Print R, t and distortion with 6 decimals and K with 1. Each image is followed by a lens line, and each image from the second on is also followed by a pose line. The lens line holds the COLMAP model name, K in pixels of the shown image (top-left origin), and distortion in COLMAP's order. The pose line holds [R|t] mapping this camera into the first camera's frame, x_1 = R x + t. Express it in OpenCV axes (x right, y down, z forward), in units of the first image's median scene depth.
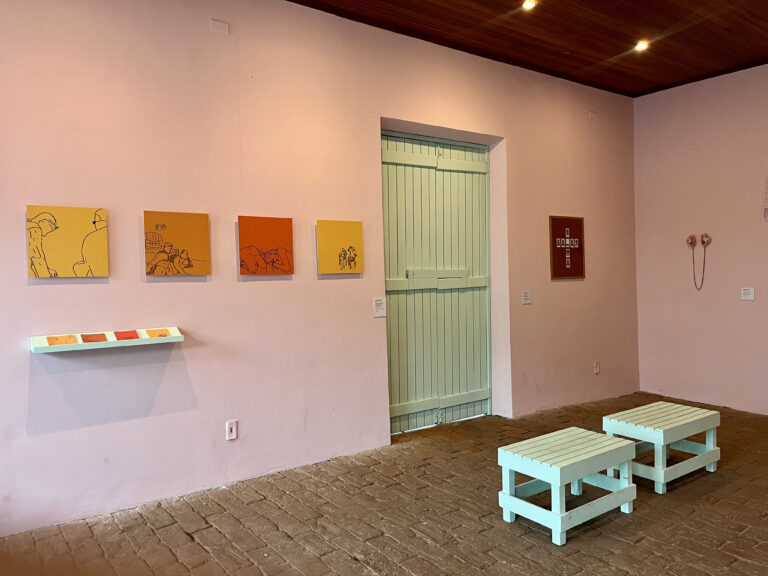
lens RADIAL K [[580.4, 0, 384.0], [0, 580.4, 288.0], [0, 0, 1]] dist [0.057455, -0.099785]
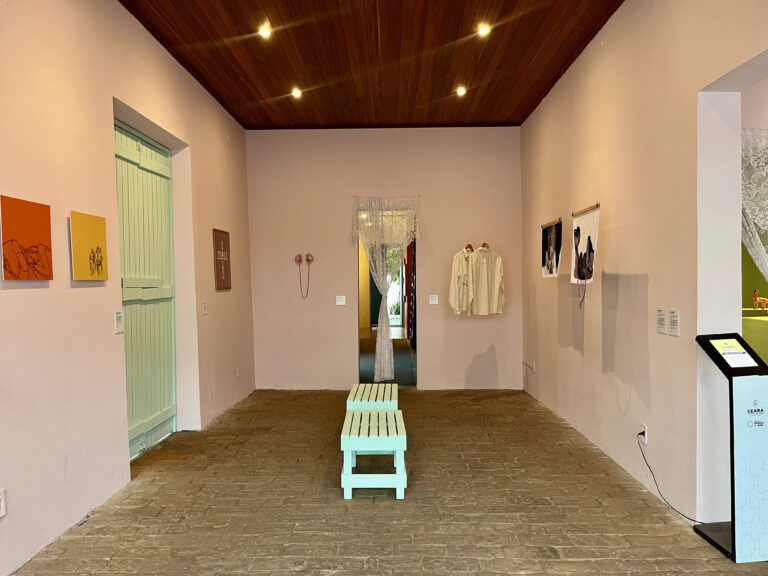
lens RADIAL K [[575.6, 0, 384.7], [0, 575.6, 294.7], [0, 0, 1]] dist [0.065774, -0.096469]
pose [[0.595951, -0.009001, 0.802970, -0.463044], [0.023532, 0.999704, -0.006258, 0.009151], [-0.802676, 0.022625, 0.595986, 0.190272]]
